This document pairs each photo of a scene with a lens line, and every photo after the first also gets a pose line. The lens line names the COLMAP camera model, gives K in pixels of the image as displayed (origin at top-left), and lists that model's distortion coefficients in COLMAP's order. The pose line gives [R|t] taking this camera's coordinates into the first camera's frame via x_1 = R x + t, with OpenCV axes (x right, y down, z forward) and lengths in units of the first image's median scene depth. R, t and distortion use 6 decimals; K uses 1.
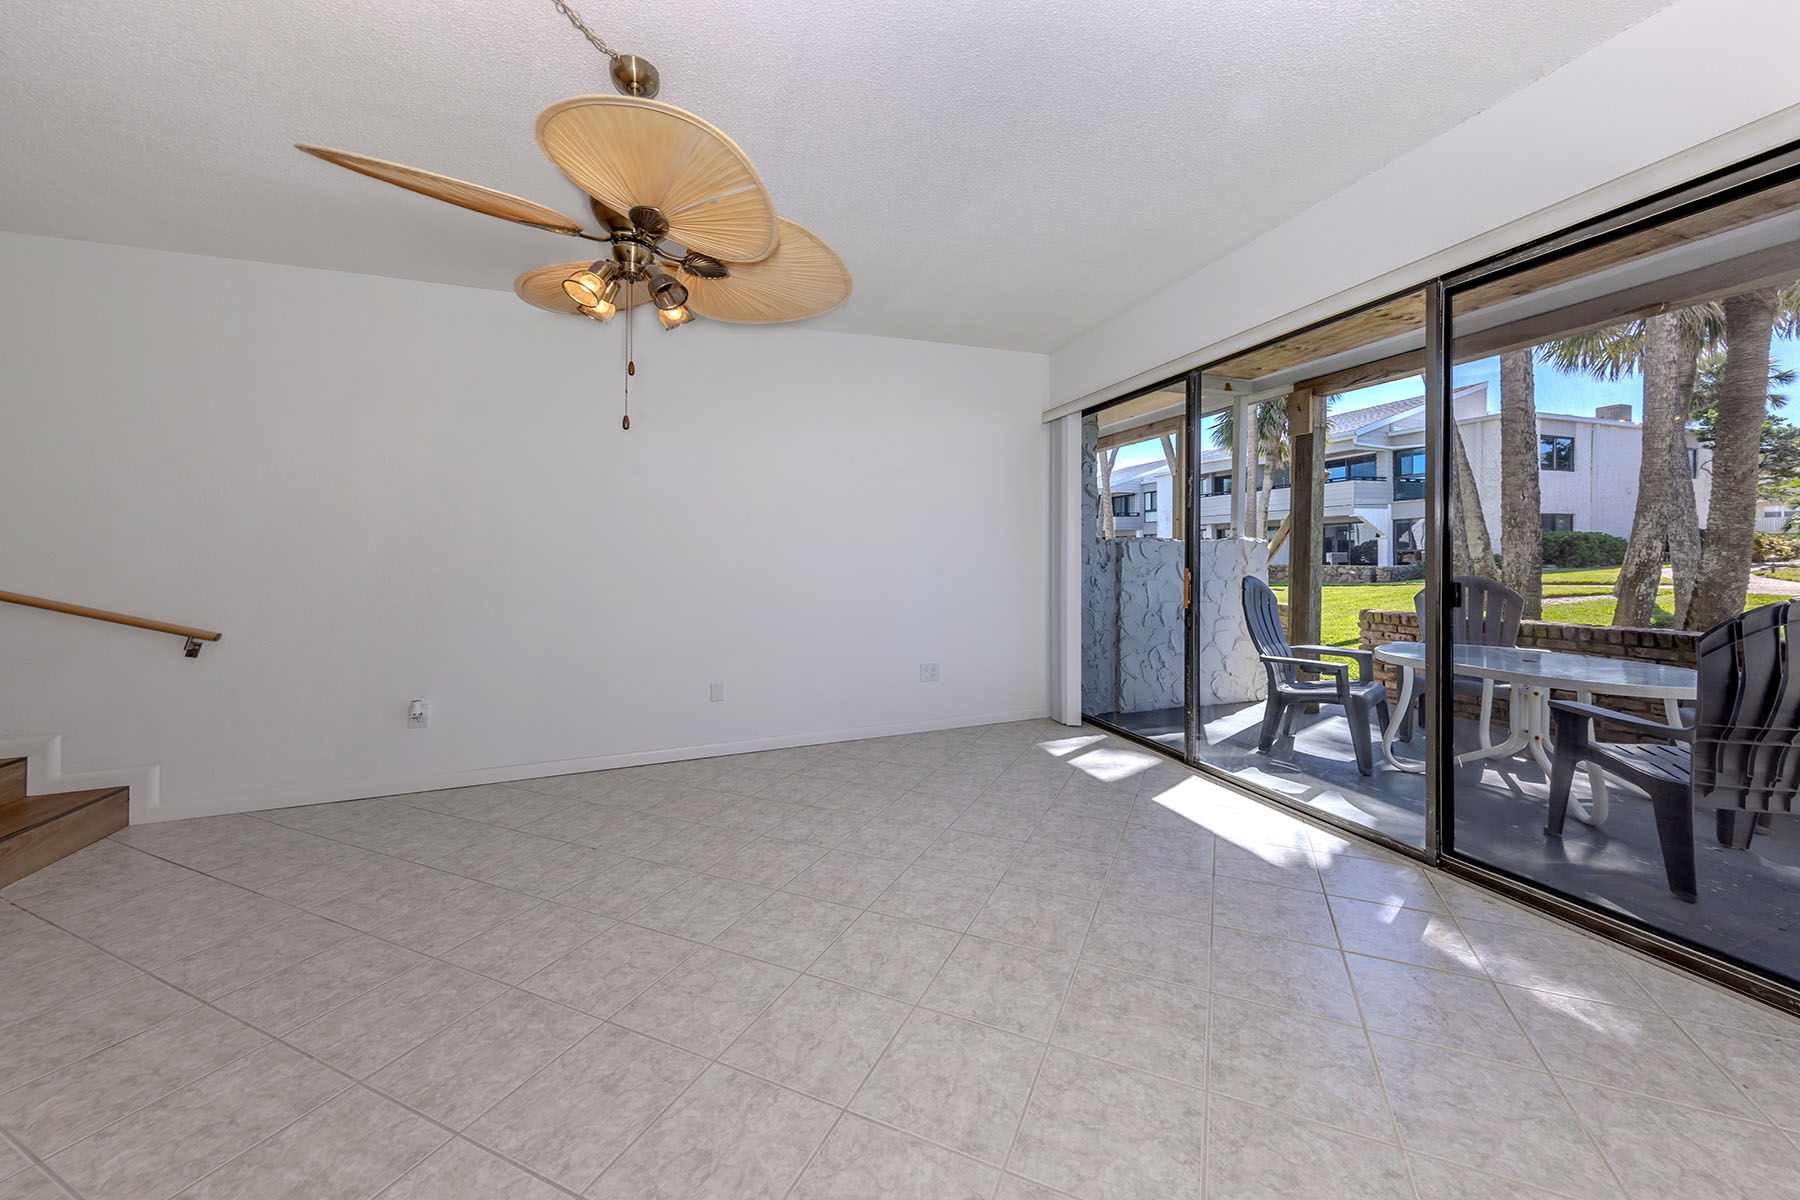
lens RADIAL K [[660.3, 0, 911.5], [0, 660.3, 546.3], [0, 0, 1]] dist [0.008939, -0.001064]
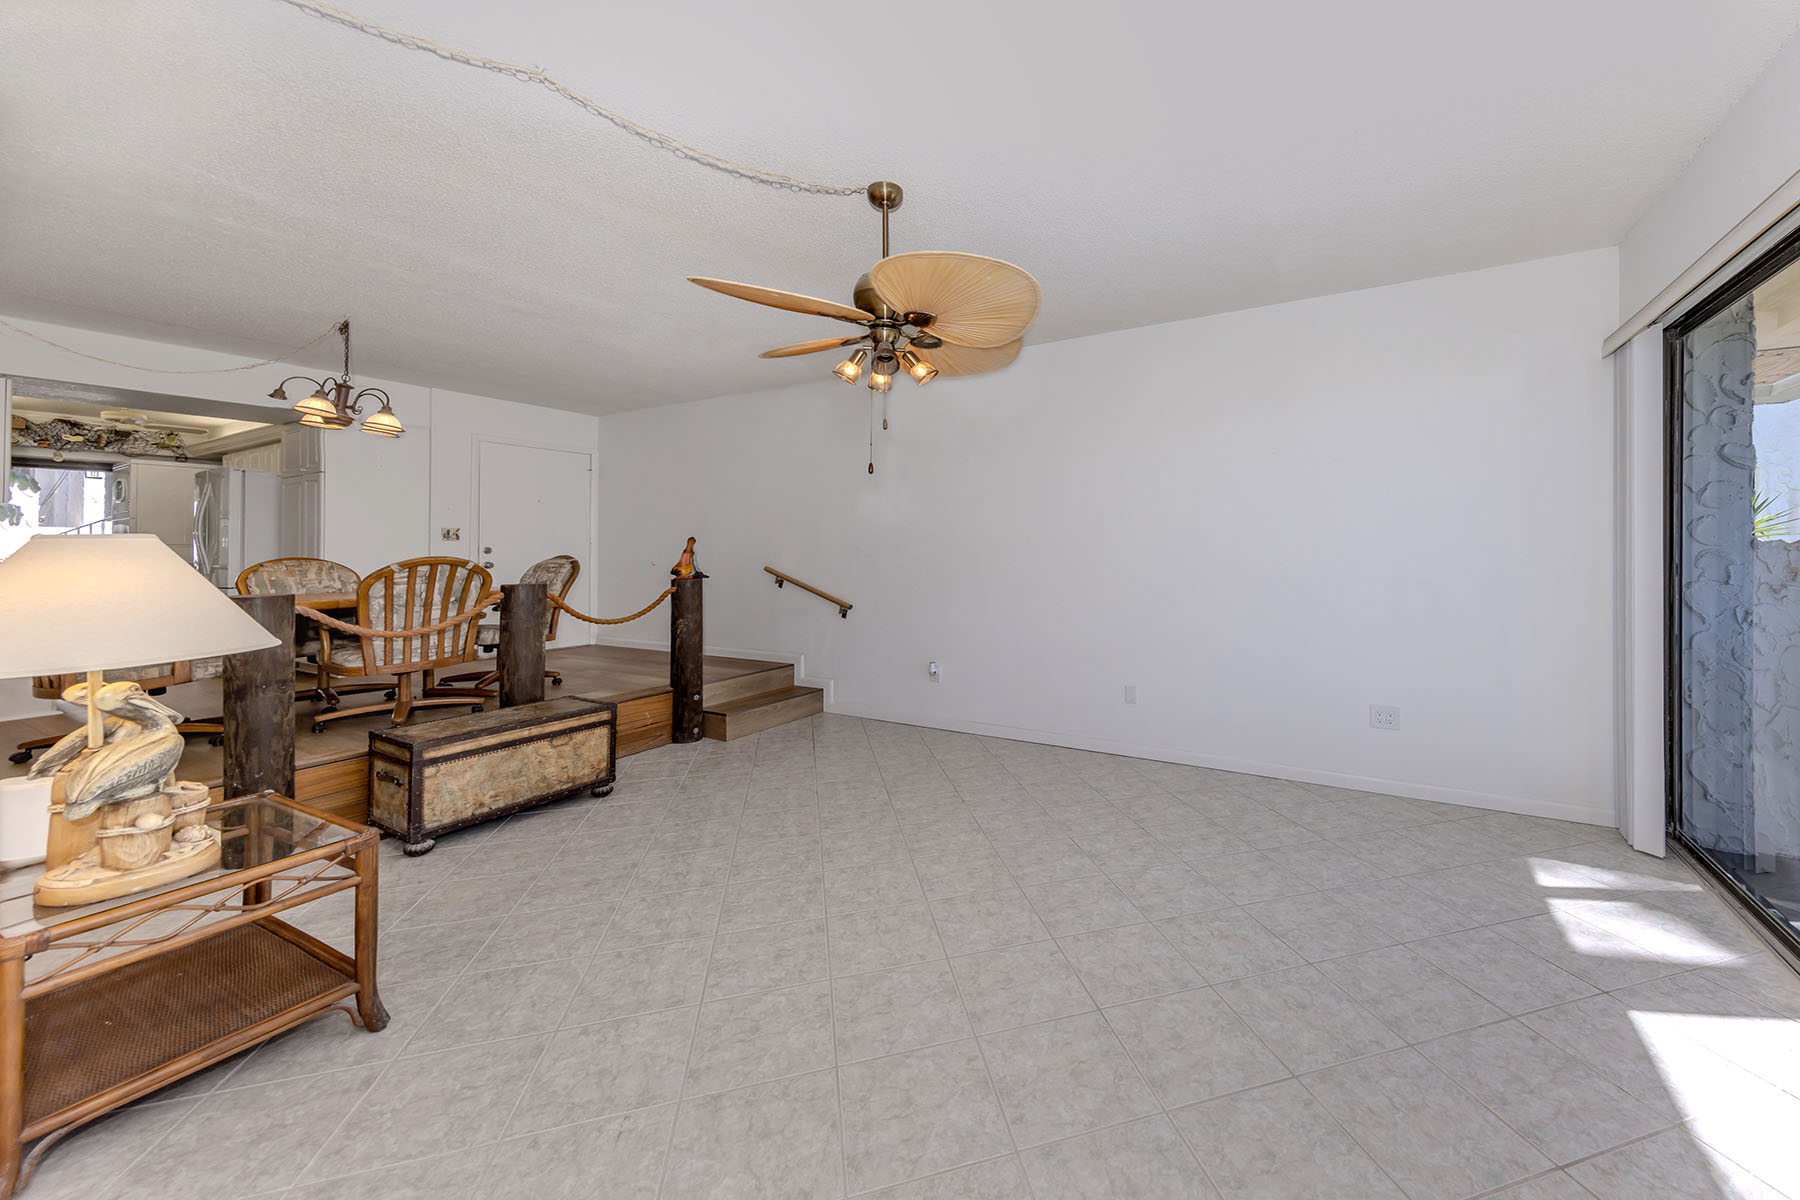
lens RADIAL K [[660.3, 0, 989.8], [0, 660.3, 546.3], [0, 0, 1]] dist [0.008939, -0.001064]
pose [[0.649108, 0.000621, -0.760696, 0.634038], [0.014547, 0.999807, 0.013229, -0.046082], [0.760557, -0.019653, 0.648973, 0.313046]]
